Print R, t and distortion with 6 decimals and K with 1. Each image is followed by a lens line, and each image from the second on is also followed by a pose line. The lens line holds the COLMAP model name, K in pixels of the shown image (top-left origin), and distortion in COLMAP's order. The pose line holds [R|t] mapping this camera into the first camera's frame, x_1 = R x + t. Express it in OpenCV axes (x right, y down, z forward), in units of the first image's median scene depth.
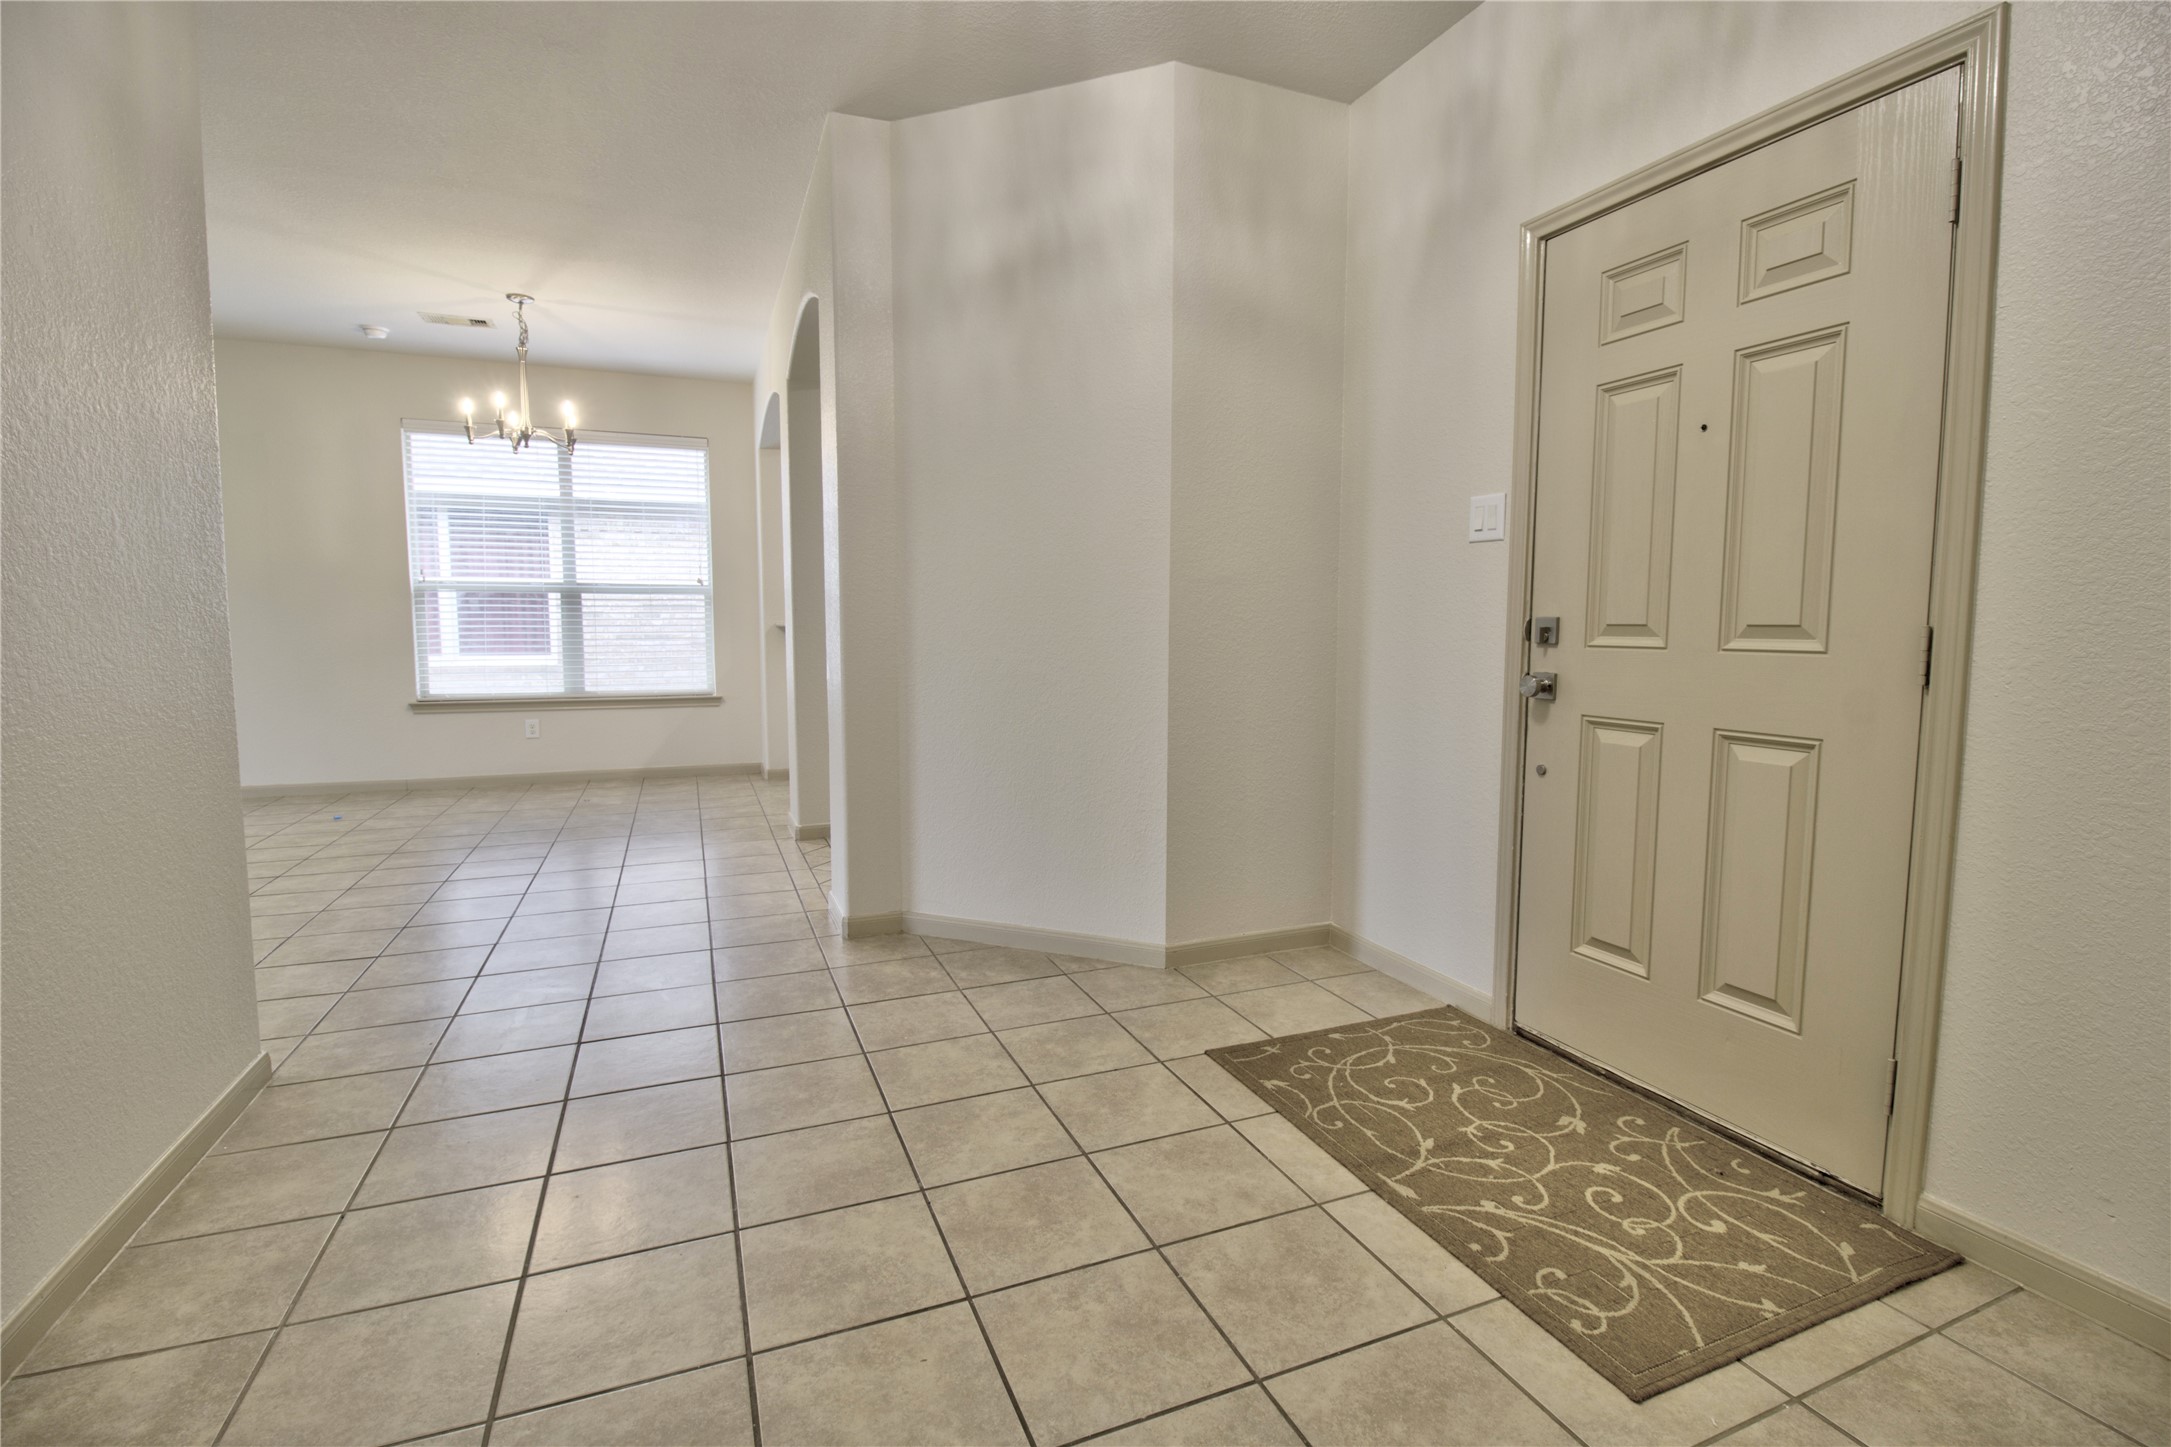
lens RADIAL K [[1000.6, 0, 1109.5], [0, 1000.6, 715.4], [0, 0, 1]] dist [0.002642, -0.016217]
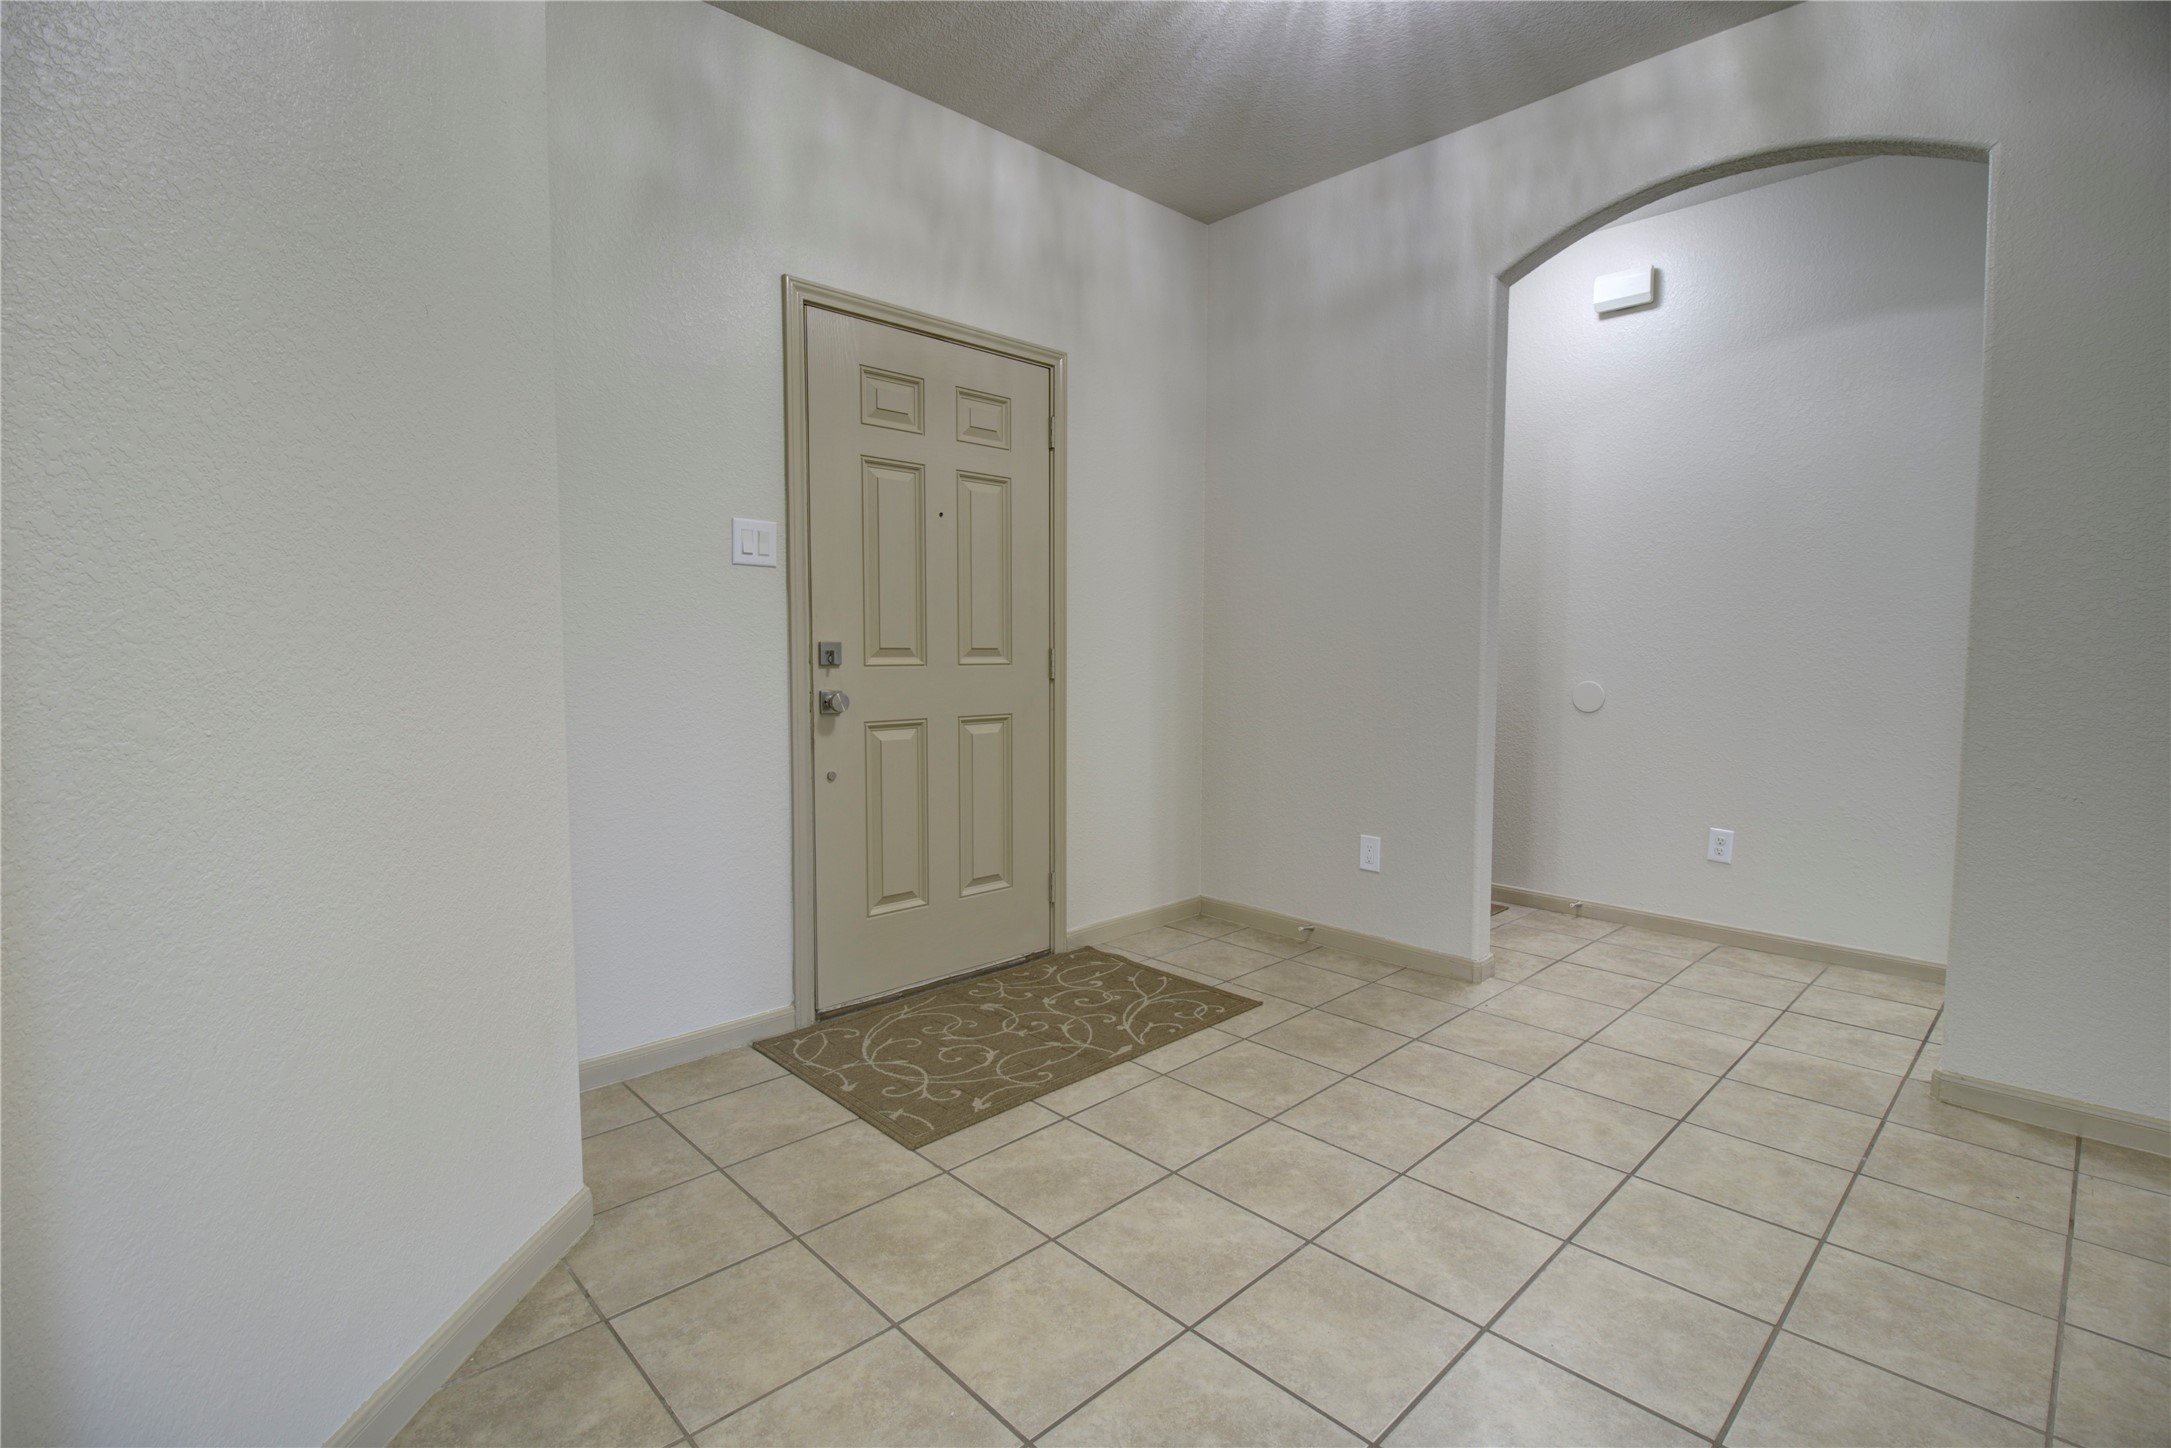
lens RADIAL K [[1000.6, 0, 1109.5], [0, 1000.6, 715.9], [0, 0, 1]] dist [0.002642, -0.016217]
pose [[-0.365671, -0.068856, 0.928194, -0.898531], [0.082030, 0.990995, 0.105832, -0.131600], [-0.927122, 0.114840, -0.356730, 1.351019]]
